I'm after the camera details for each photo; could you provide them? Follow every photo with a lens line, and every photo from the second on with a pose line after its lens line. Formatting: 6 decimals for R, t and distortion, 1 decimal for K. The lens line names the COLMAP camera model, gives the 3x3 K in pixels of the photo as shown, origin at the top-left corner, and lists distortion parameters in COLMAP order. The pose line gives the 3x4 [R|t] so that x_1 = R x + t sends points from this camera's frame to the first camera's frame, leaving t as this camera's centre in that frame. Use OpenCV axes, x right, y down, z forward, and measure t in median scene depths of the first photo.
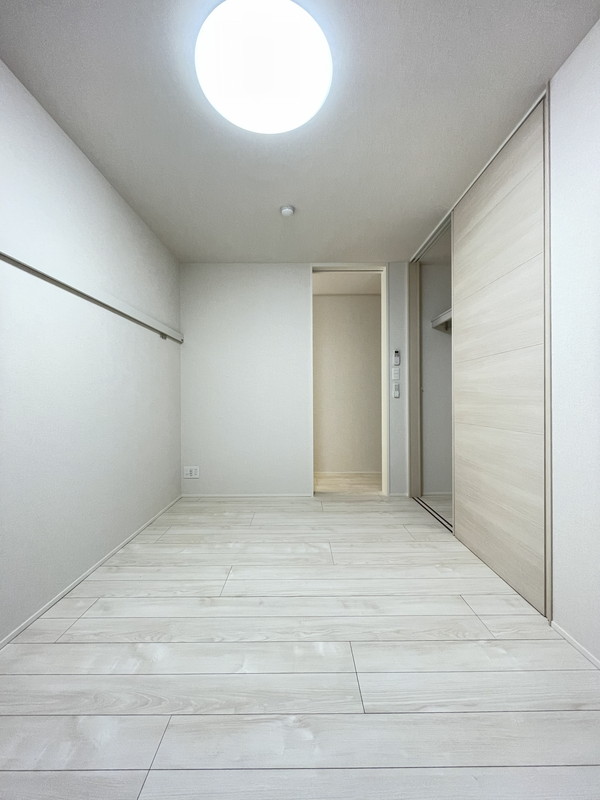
lens RADIAL K [[323.0, 0, 300.0], [0, 323.0, 400.0], [0, 0, 1]] dist [-0.003109, -0.000329]
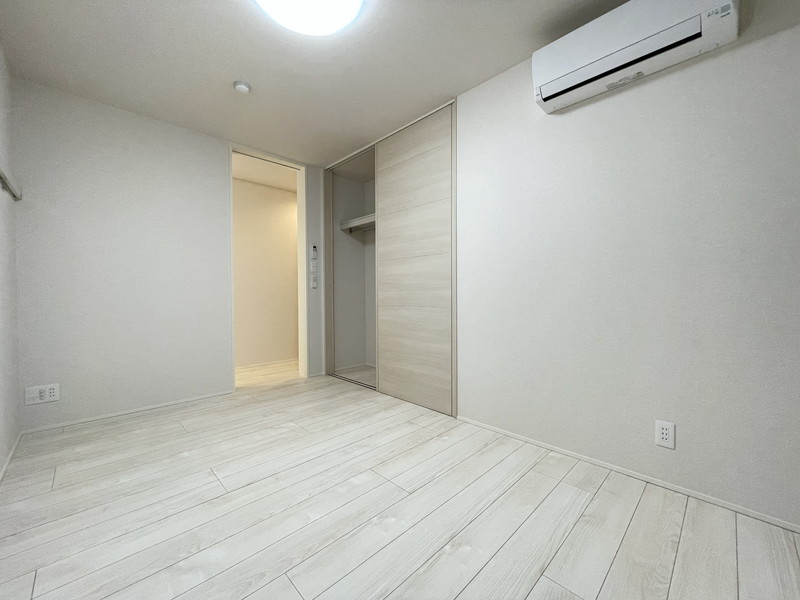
lens RADIAL K [[323.0, 0, 400.0], [0, 323.0, 300.0], [0, 0, 1]] dist [-0.003109, -0.000329]
pose [[0.718901, -0.012387, 0.695002, -0.409405], [0.003654, 0.999895, 0.014042, 0.030249], [-0.695103, -0.007555, 0.718870, -0.011115]]
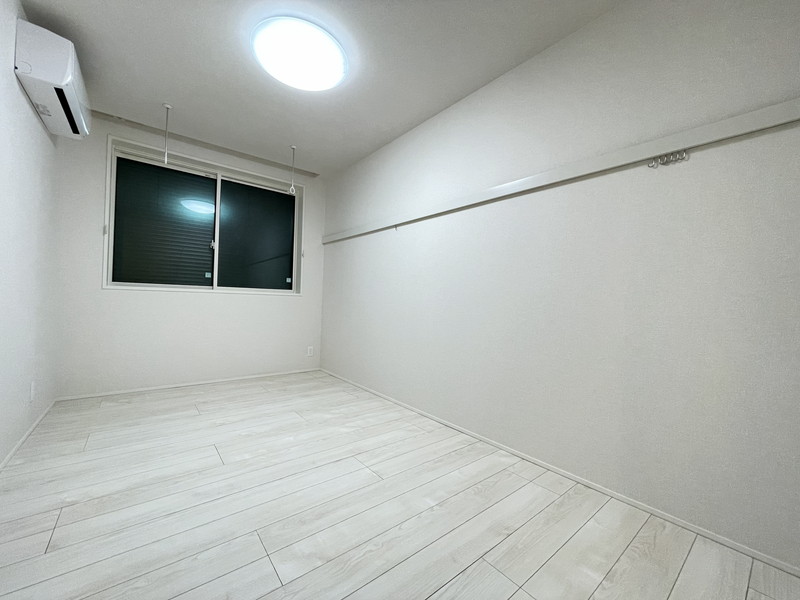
lens RADIAL K [[323.7, 0, 400.0], [0, 323.7, 300.0], [0, 0, 1]] dist [0.000974, 0.000083]
pose [[-0.780203, -0.020576, -0.625188, 0.269691], [-0.028666, 0.999585, 0.002876, 0.036472], [0.624870, 0.020165, -0.780469, 1.529276]]
